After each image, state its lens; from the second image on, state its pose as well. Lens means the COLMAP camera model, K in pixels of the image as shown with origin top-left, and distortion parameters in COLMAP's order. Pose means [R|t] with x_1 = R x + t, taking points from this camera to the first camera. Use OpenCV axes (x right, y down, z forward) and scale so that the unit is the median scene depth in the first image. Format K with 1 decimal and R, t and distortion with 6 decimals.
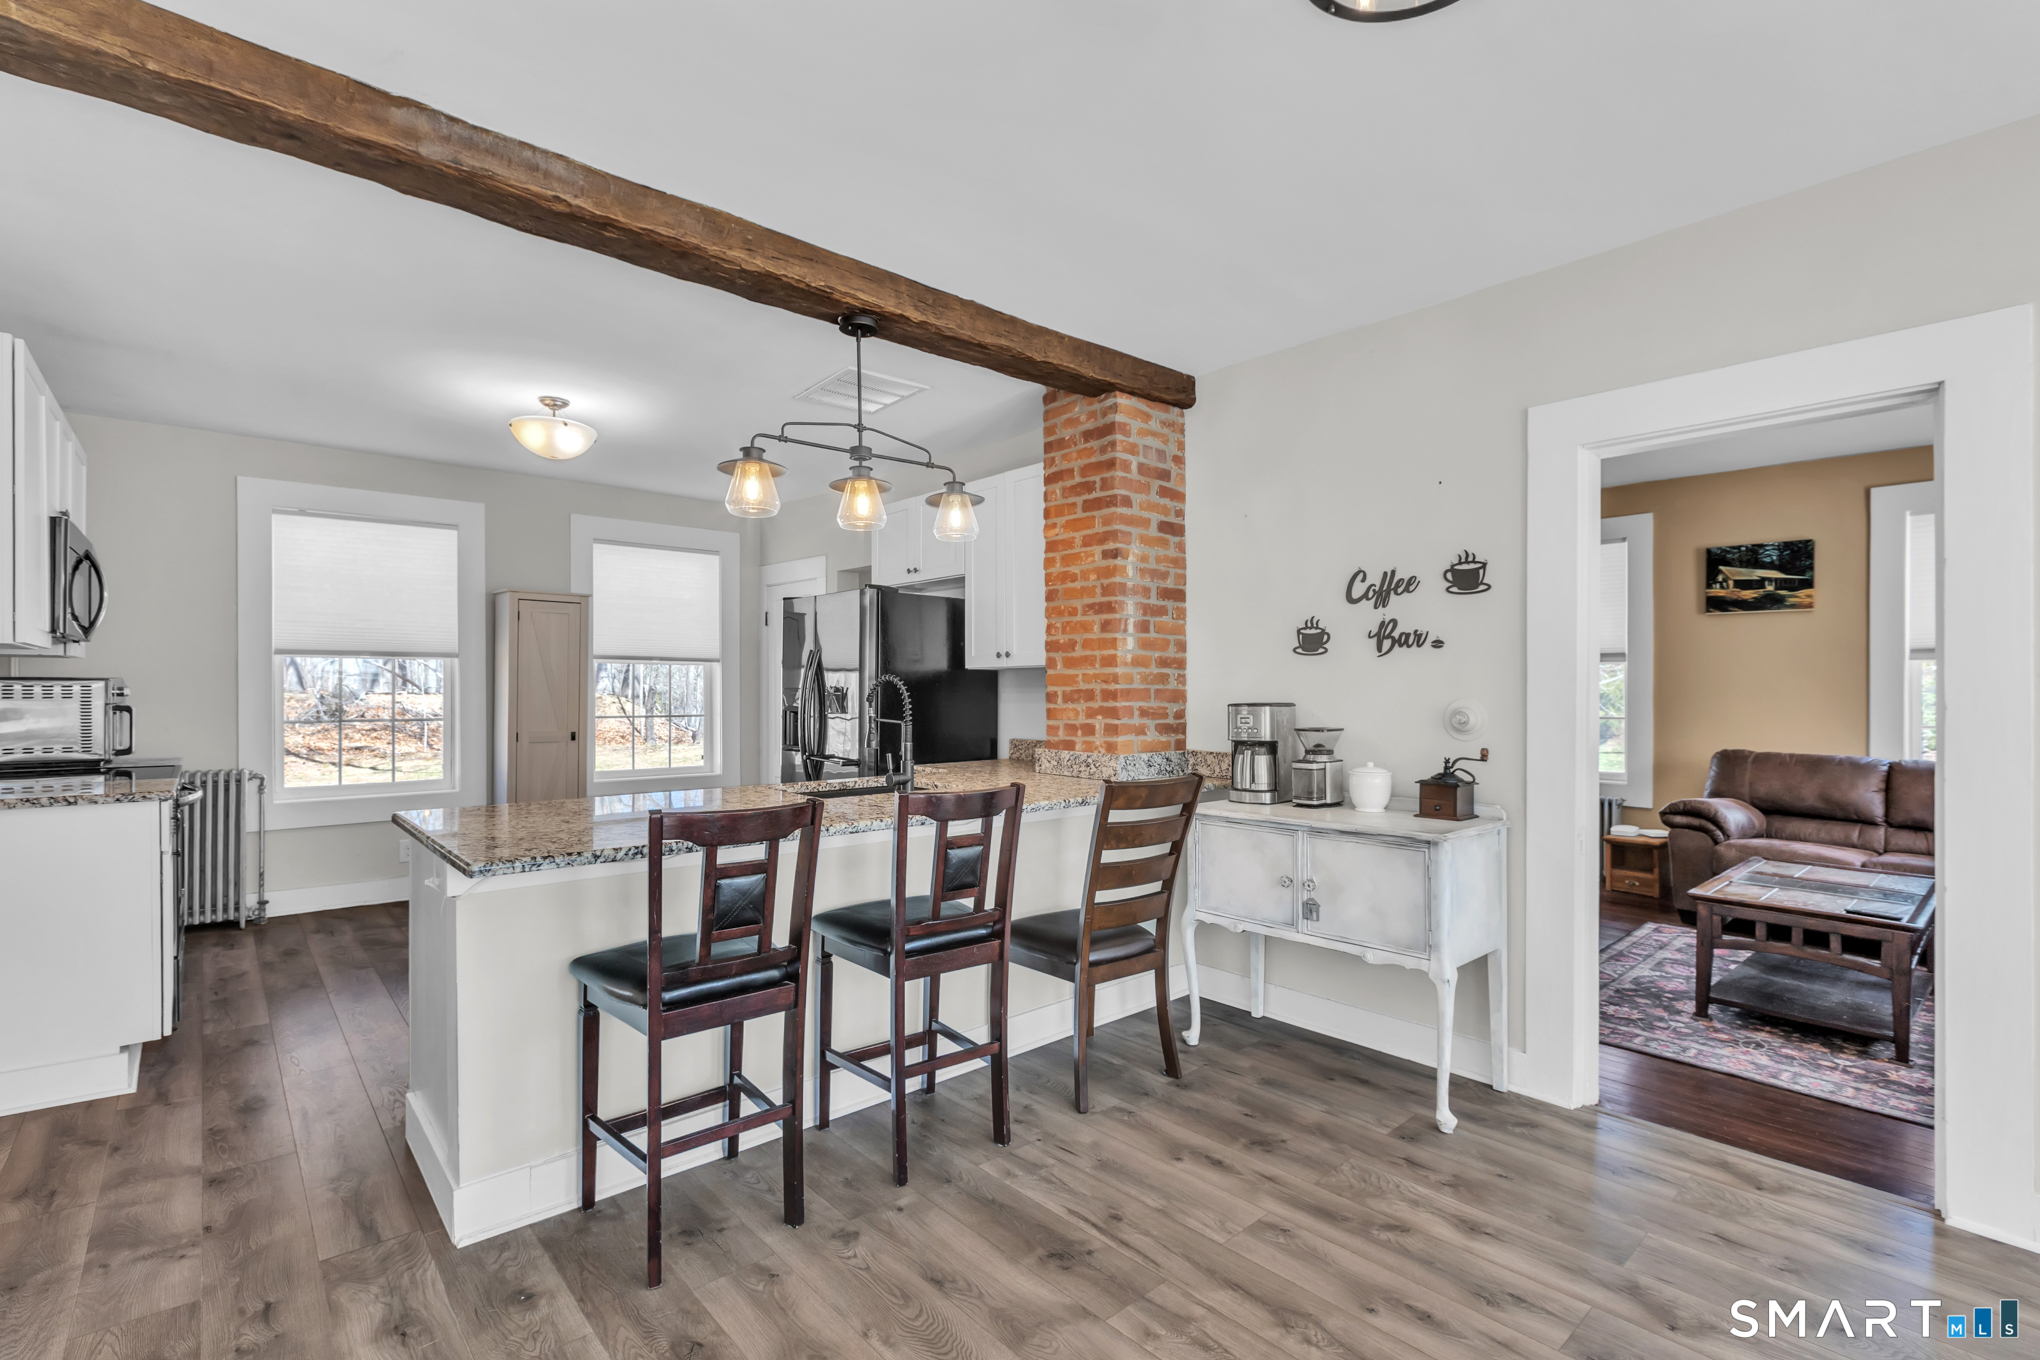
lens RADIAL K [[928.2, 0, 1020.8], [0, 928.2, 694.1], [0, 0, 1]] dist [-0.002245, 0.000209]
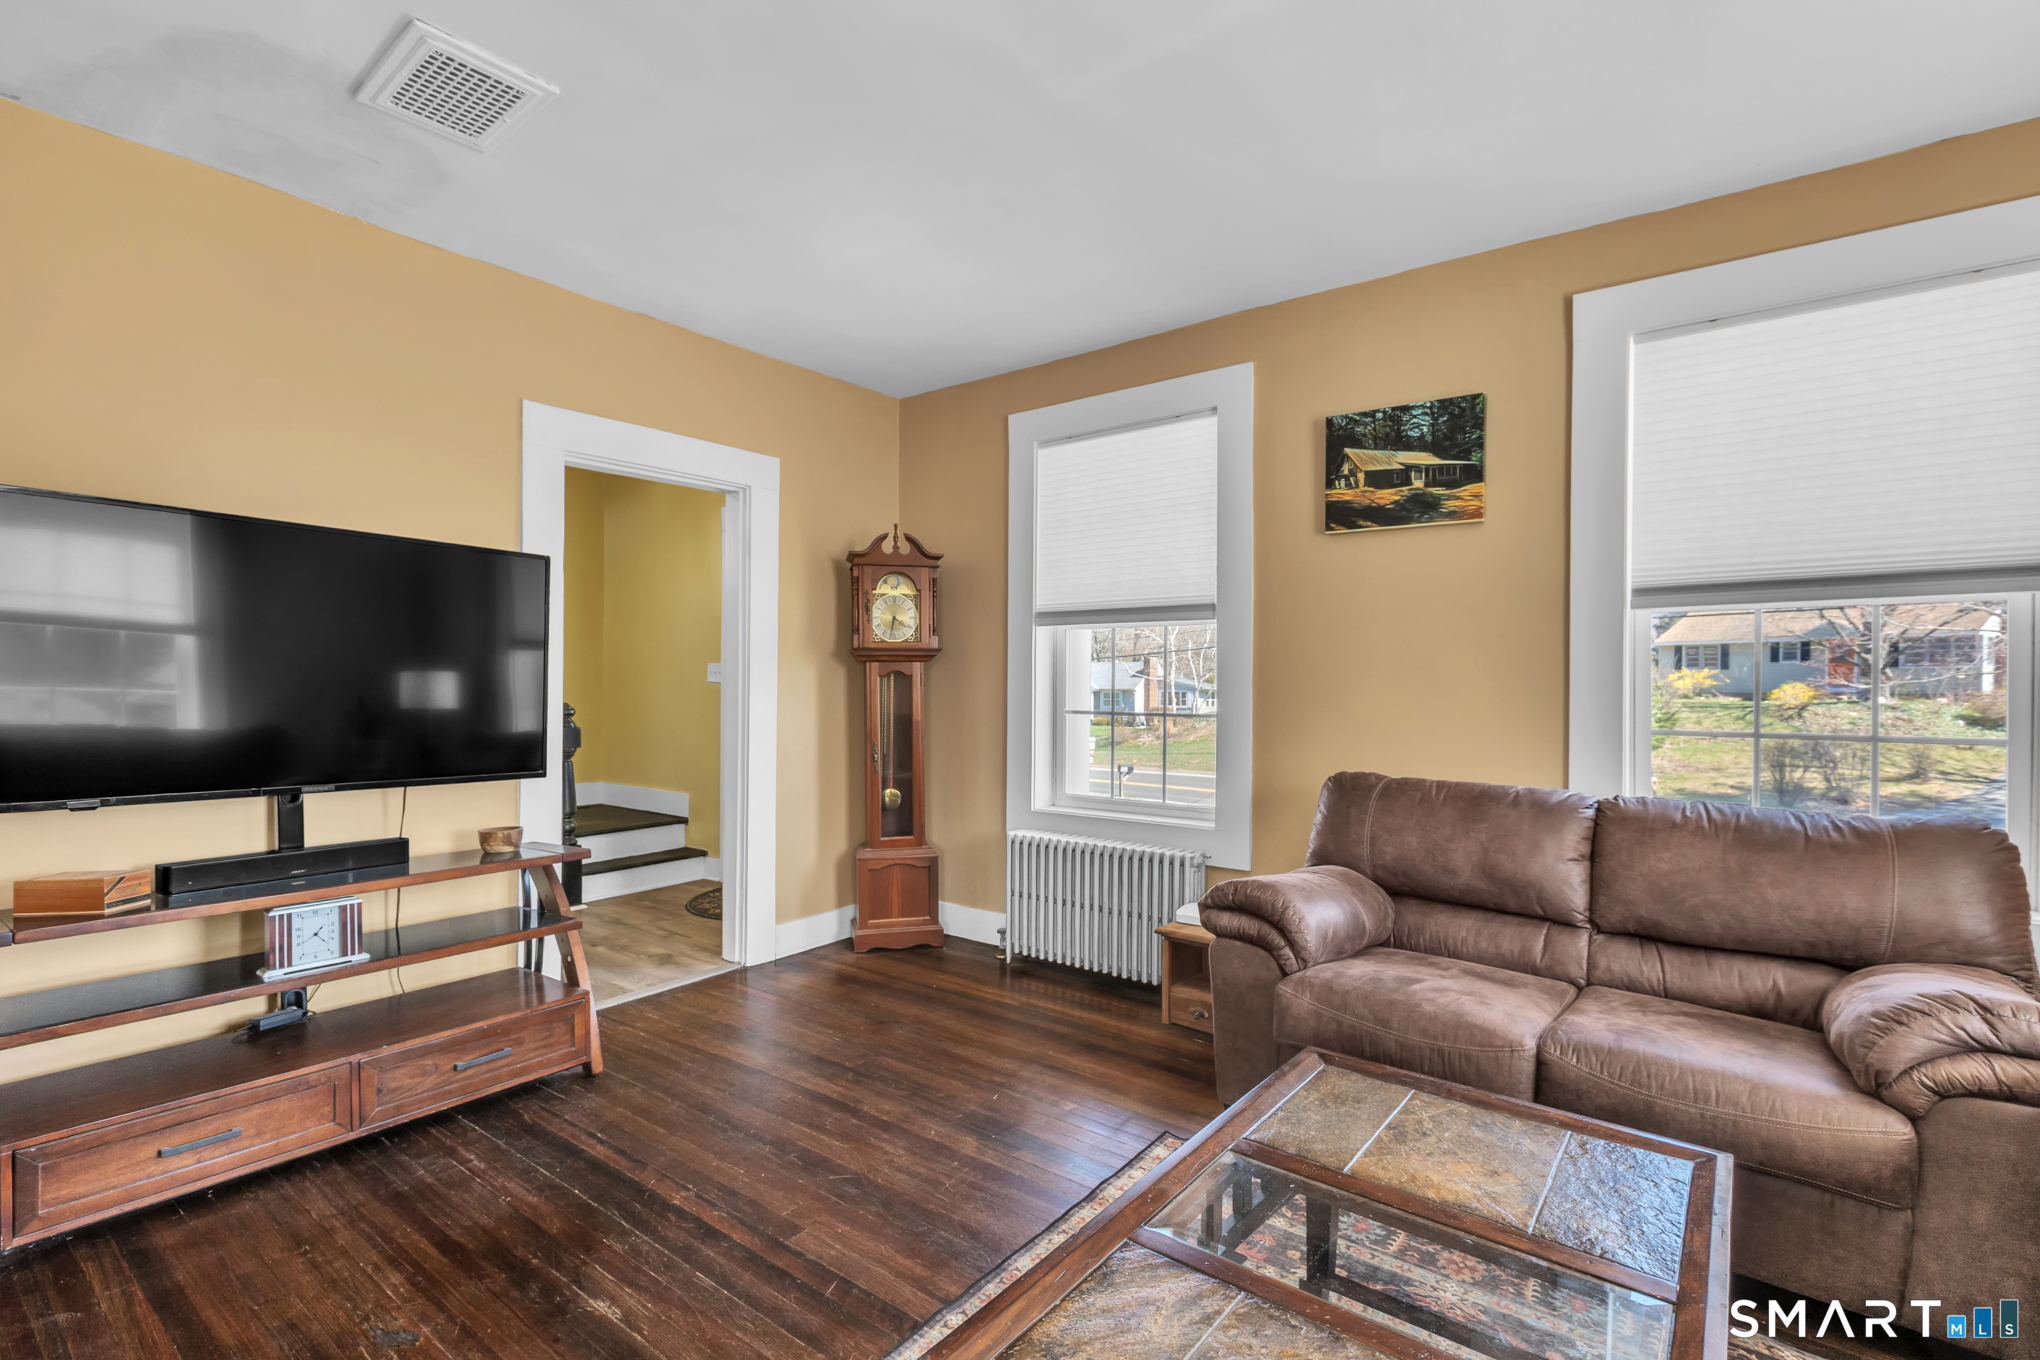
lens RADIAL K [[929.3, 0, 1034.3], [0, 929.3, 688.4], [0, 0, 1]] dist [-0.000364, -0.000838]
pose [[0.981509, 0.010007, 0.191153, 0.523577], [-0.008526, 0.999927, -0.008570, 0.017994], [-0.191225, 0.006782, 0.981523, 0.544904]]
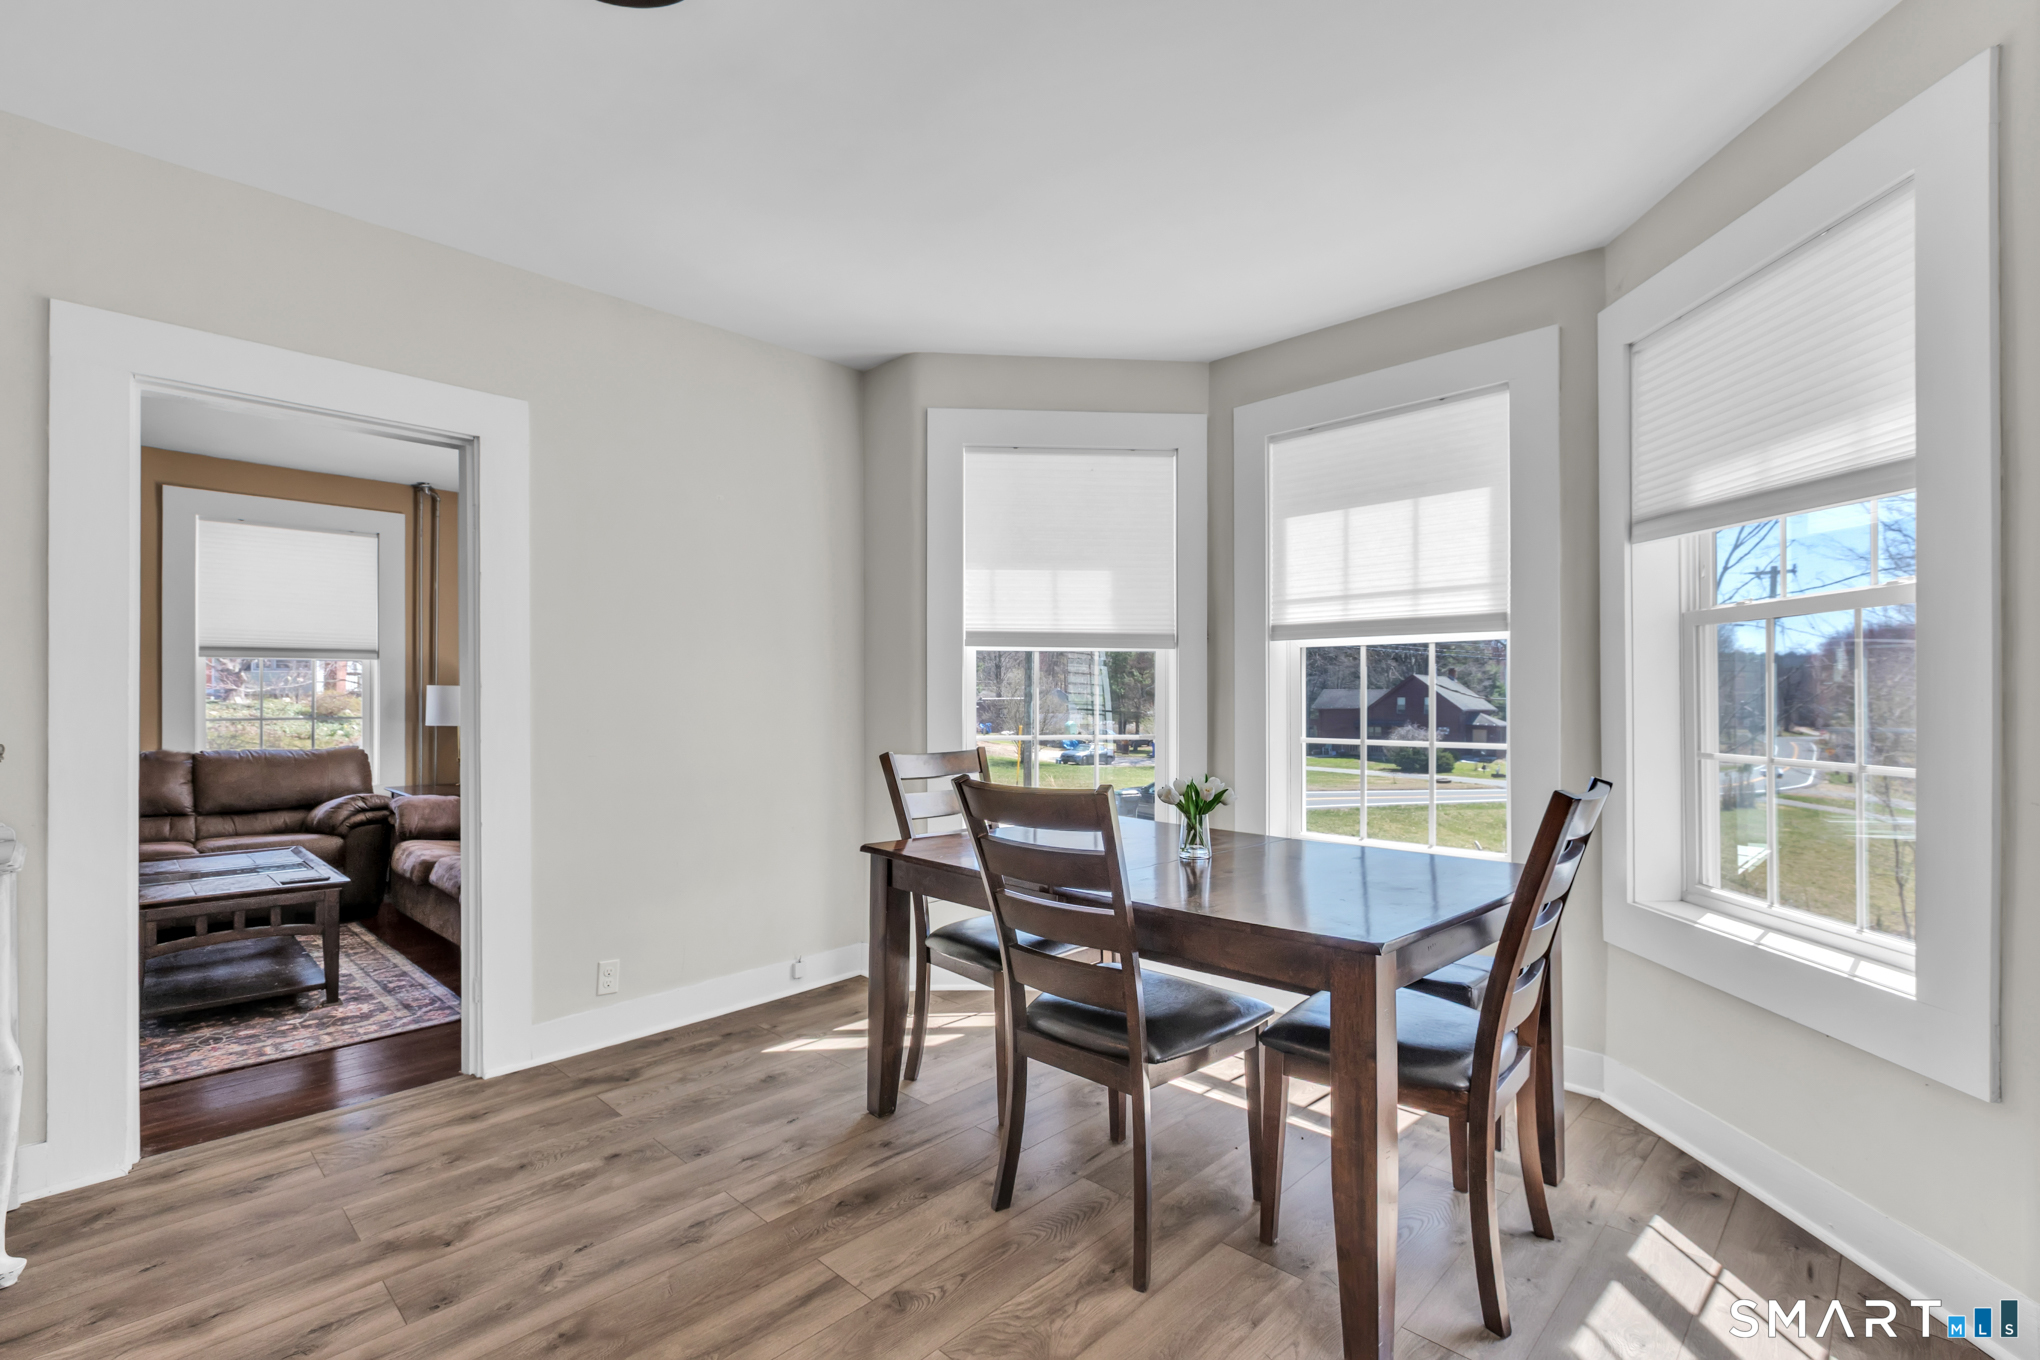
lens RADIAL K [[928.2, 0, 1020.8], [0, 928.2, 694.1], [0, 0, 1]] dist [-0.002245, 0.000209]
pose [[-0.074752, 0.002940, 0.997198, -0.163778], [0.008515, 0.999961, -0.002310, 0.016637], [-0.997166, 0.008318, -0.074774, 0.150884]]
